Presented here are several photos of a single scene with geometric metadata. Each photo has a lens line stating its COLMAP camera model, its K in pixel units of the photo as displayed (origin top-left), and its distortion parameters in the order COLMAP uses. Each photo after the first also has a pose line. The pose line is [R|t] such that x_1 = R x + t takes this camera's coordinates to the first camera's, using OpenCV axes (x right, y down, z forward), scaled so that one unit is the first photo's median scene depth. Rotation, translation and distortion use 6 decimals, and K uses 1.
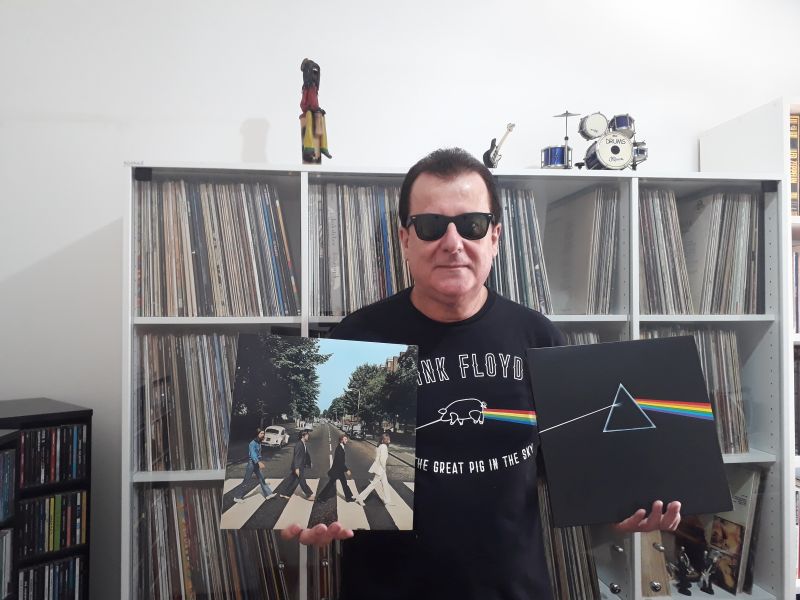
lens RADIAL K [[634.5, 0, 400.6], [0, 634.5, 302.8], [0, 0, 1]] dist [0.024910, -0.041673]
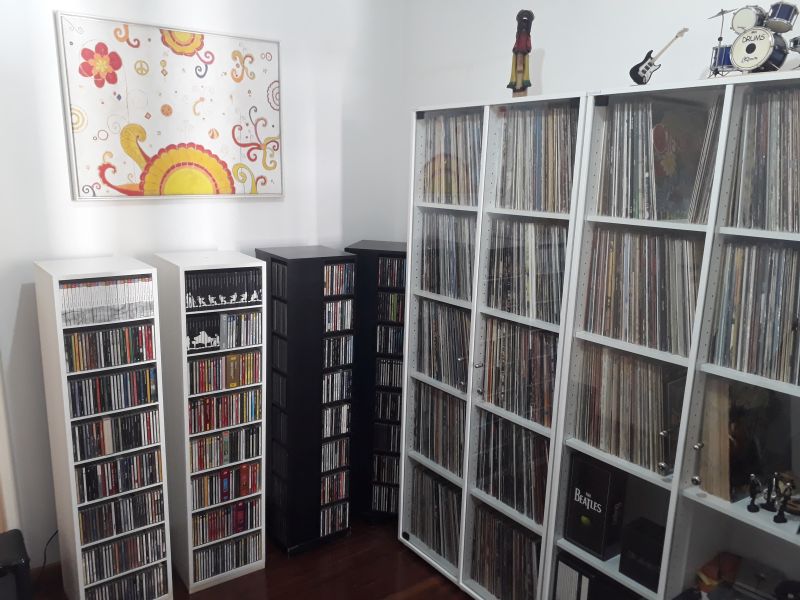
lens RADIAL K [[634.5, 0, 397.2], [0, 634.5, 299.7], [0, 0, 1]] dist [0.024910, -0.041673]
pose [[0.516363, 0.189440, -0.835154, 0.946467], [-0.009583, 0.976443, 0.215564, -0.078880], [0.856316, -0.103306, 0.506014, 0.047872]]
